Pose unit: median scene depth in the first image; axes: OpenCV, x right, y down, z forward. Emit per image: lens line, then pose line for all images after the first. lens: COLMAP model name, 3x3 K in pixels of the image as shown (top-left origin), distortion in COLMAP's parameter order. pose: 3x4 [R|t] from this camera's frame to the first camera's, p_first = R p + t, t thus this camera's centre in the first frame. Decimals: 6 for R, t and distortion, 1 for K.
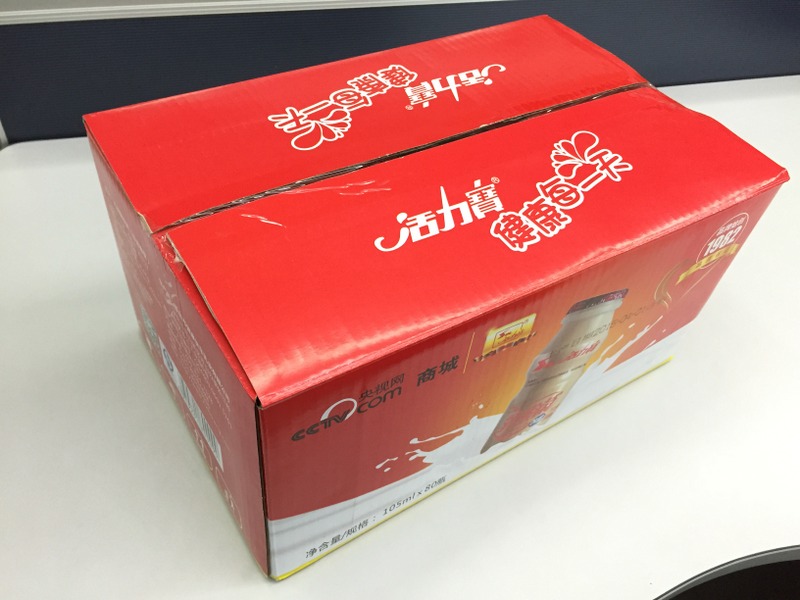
lens RADIAL K [[702.4, 0, 400.0], [0, 702.4, 300.0], [0, 0, 1]] dist [0.048168, 0.007201]
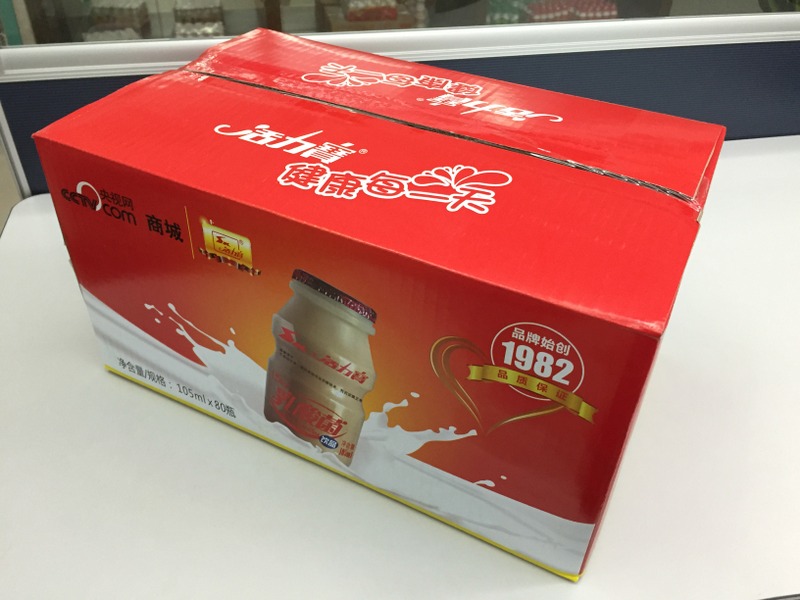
lens RADIAL K [[702.4, 0, 400.0], [0, 702.4, 300.0], [0, 0, 1]] dist [0.048168, 0.007201]
pose [[0.492601, 0.464187, -0.736122, 1.022335], [-0.622728, 0.778890, 0.074436, -0.116737], [0.607910, 0.421736, 0.672744, 0.472009]]
